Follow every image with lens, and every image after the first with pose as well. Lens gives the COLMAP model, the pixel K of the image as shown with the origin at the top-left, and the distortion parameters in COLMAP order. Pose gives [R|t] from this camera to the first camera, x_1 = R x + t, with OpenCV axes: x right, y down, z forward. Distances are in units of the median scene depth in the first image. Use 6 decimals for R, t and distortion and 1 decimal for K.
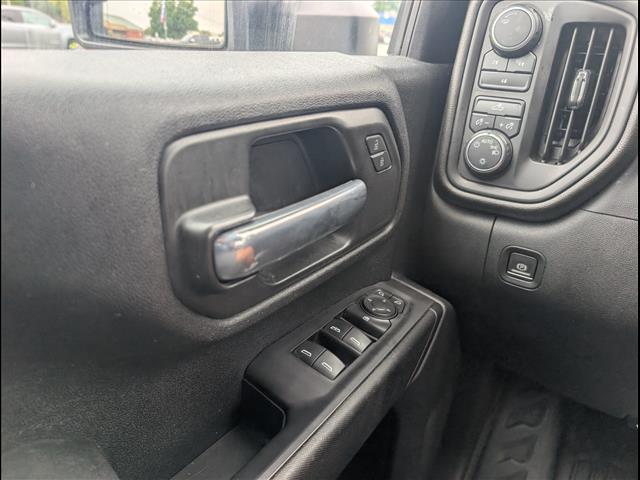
lens RADIAL K [[464.3, 0, 317.2], [0, 464.3, 223.0], [0, 0, 1]] dist [0.000964, -0.001020]
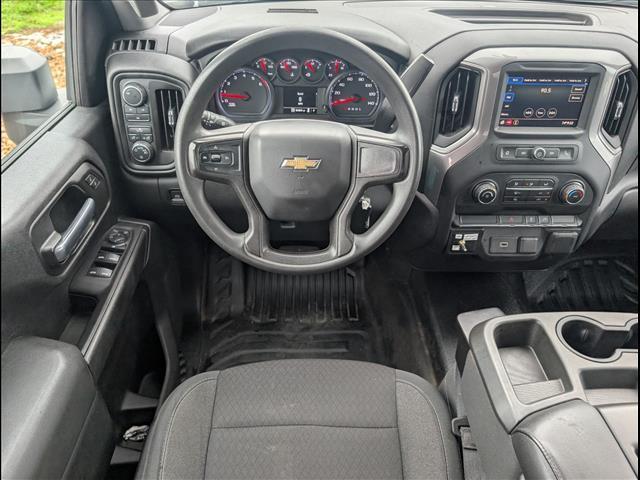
lens RADIAL K [[464.3, 0, 317.2], [0, 464.3, 223.0], [0, 0, 1]] dist [0.000964, -0.001020]
pose [[0.797518, -0.368490, 0.477682, -0.126376], [0.225711, 0.916532, 0.330187, -0.387019], [-0.559482, -0.155512, 0.814123, -1.238647]]
